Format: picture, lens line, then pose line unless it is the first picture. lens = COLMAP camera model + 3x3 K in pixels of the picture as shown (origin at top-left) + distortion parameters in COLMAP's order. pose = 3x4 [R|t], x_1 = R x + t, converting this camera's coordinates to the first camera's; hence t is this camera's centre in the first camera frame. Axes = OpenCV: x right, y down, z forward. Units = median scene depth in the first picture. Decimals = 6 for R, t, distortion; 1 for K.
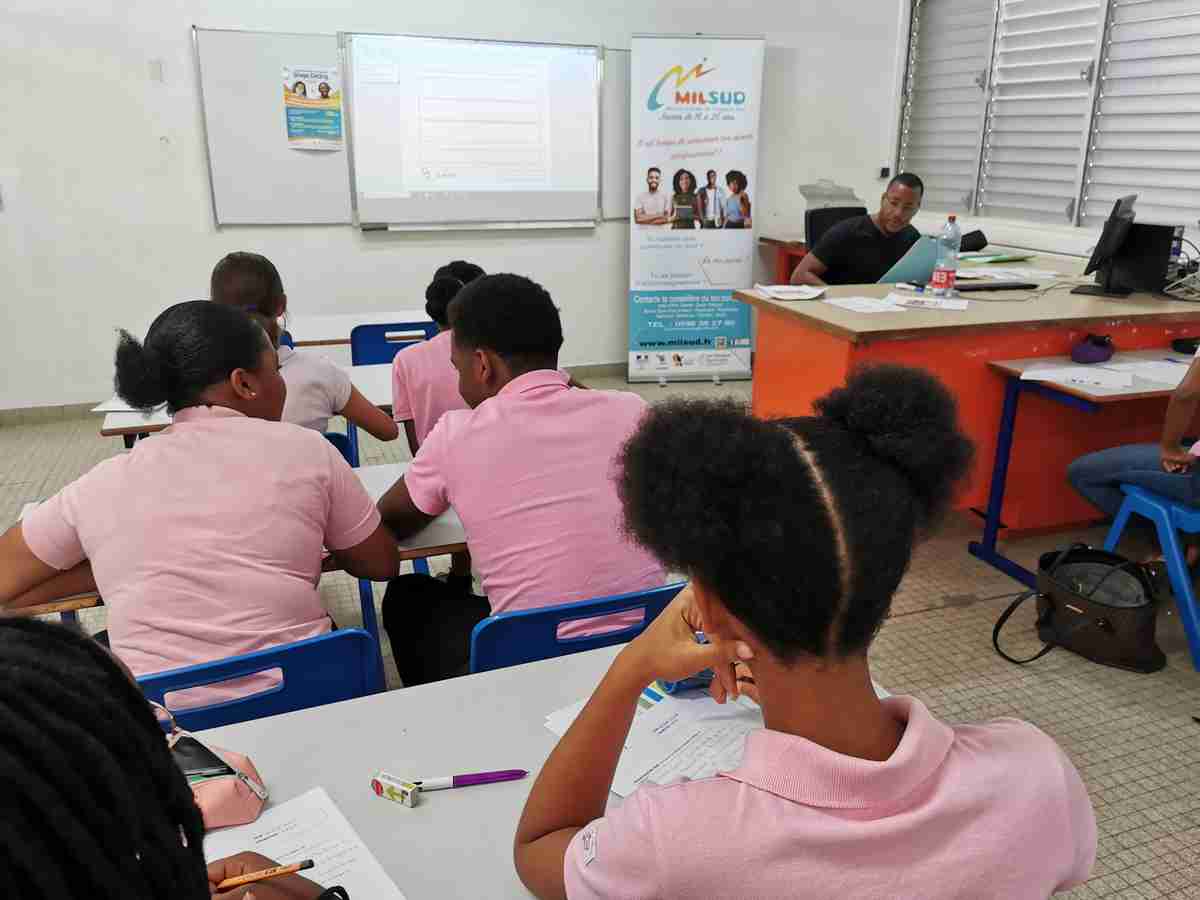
lens RADIAL K [[954.0, 0, 600.0], [0, 954.0, 453.9], [0, 0, 1]] dist [0.008489, -0.009044]
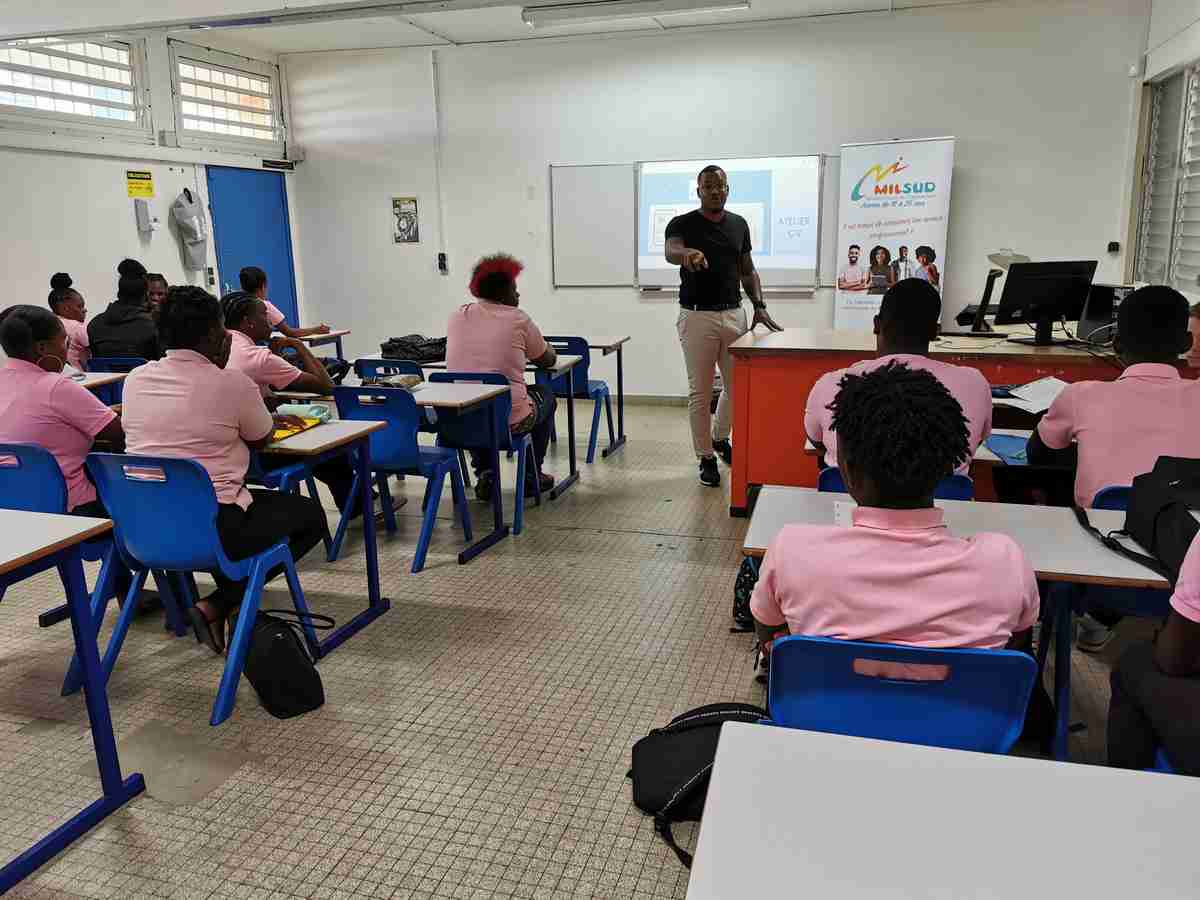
lens RADIAL K [[954.0, 0, 601.2], [0, 954.0, 447.1], [0, 0, 1]] dist [0.008489, -0.009044]
pose [[0.812992, 0.106776, -0.572402, 0.528621], [-0.161012, 0.985937, -0.044770, 0.069137], [0.559571, 0.128561, 0.818750, -0.171262]]
